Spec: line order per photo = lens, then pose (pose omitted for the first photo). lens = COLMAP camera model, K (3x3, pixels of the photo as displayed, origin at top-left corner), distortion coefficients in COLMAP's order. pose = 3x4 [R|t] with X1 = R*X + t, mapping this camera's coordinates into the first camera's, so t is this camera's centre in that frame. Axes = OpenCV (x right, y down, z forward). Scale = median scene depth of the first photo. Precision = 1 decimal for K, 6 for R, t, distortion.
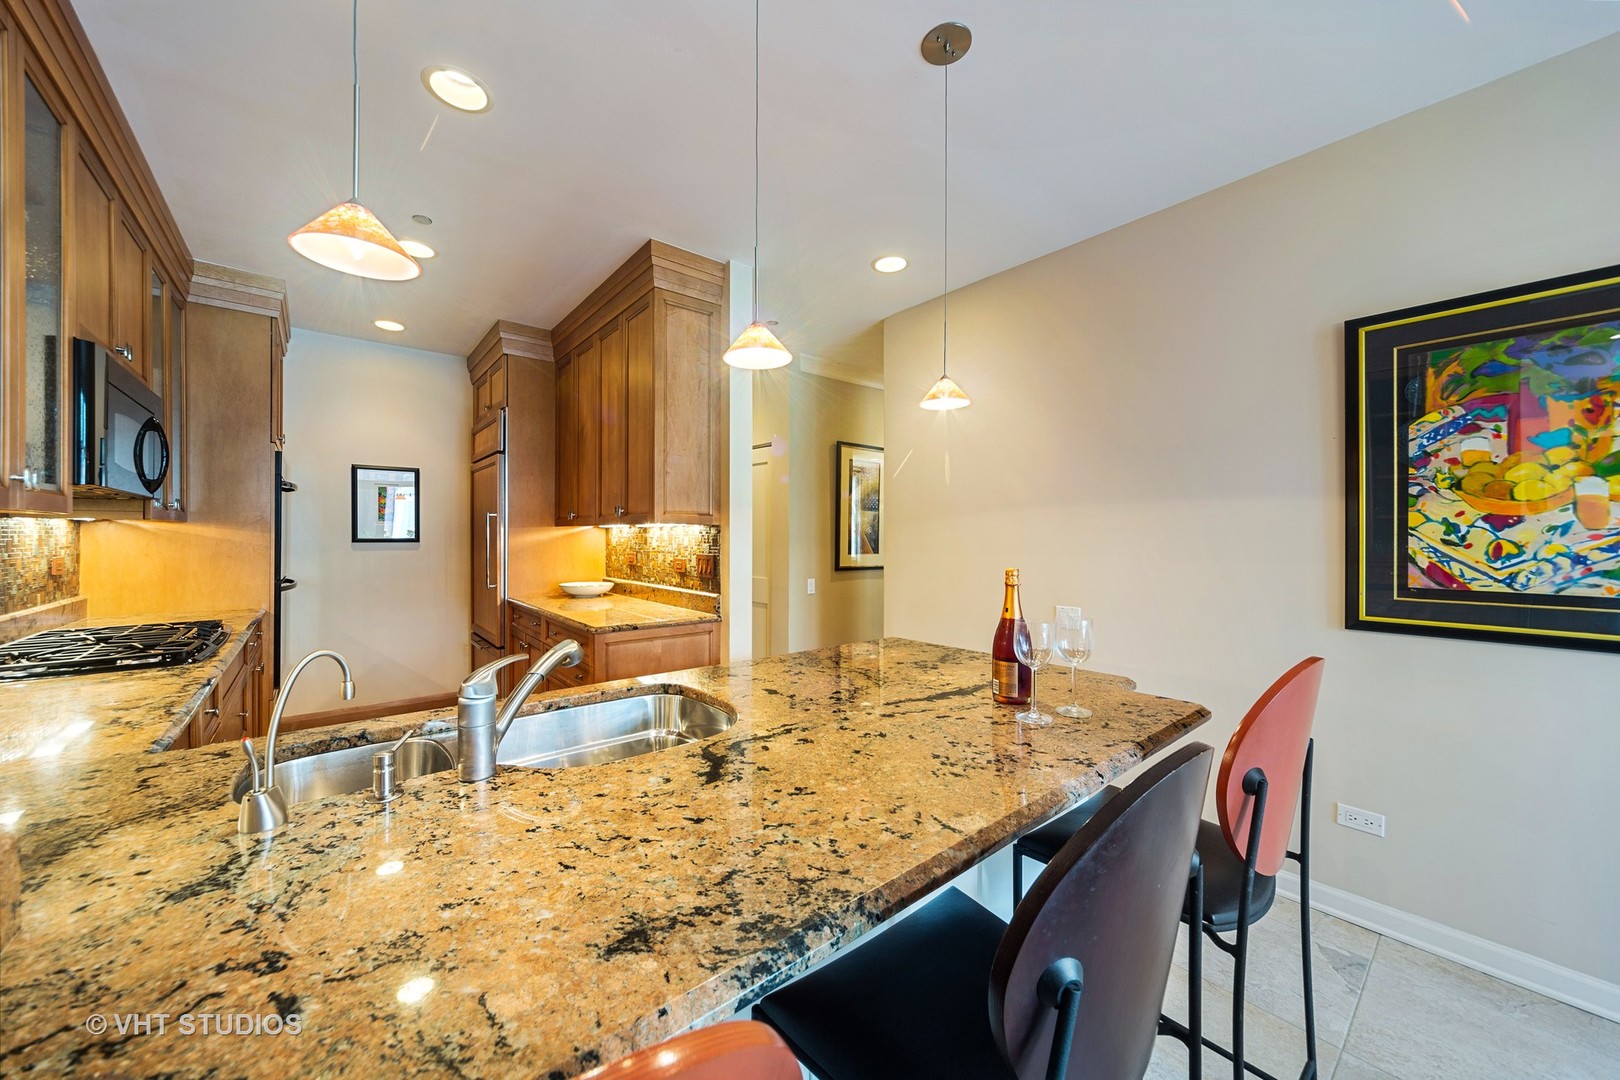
lens RADIAL K [[572.9, 0, 813.7], [0, 572.9, 536.5], [0, 0, 1]] dist [-0.002027, -0.000034]
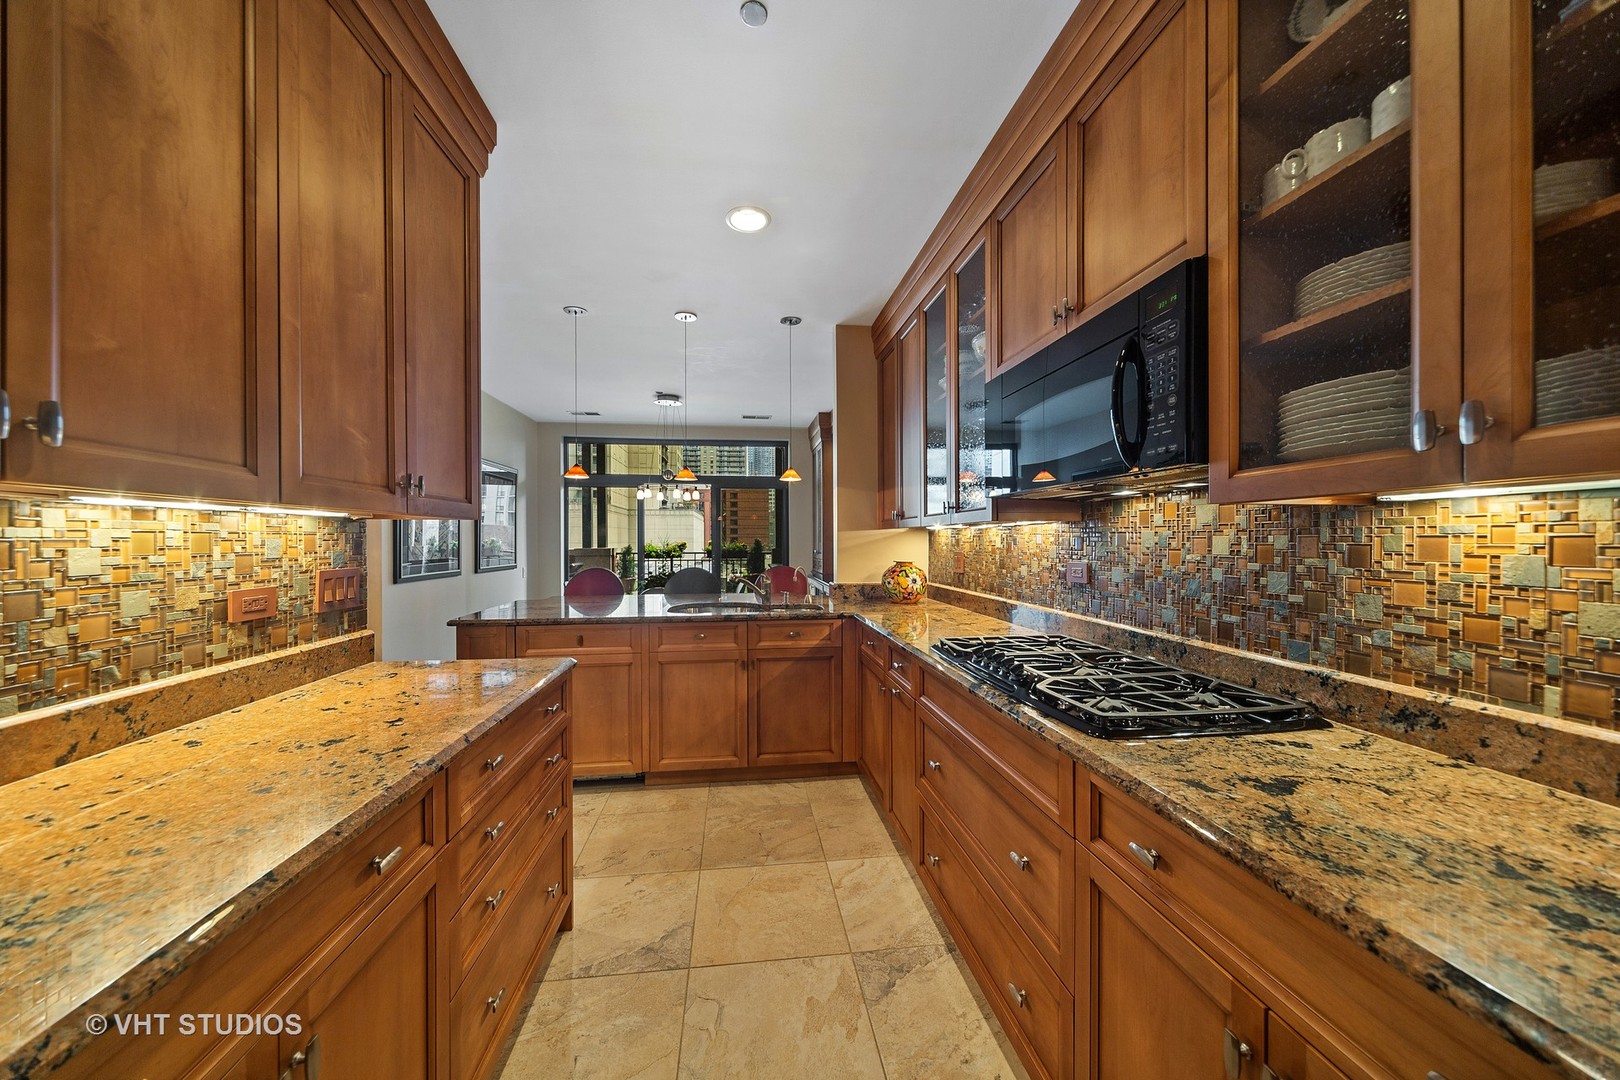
lens RADIAL K [[556.0, 0, 808.3], [0, 556.0, 539.2], [0, 0, 1]] dist [0.000327, -0.000416]
pose [[-0.842247, -0.003430, 0.539082, -0.843898], [-0.000509, 0.999984, 0.005568, -0.000953], [-0.539092, 0.004415, -0.842235, 1.176453]]
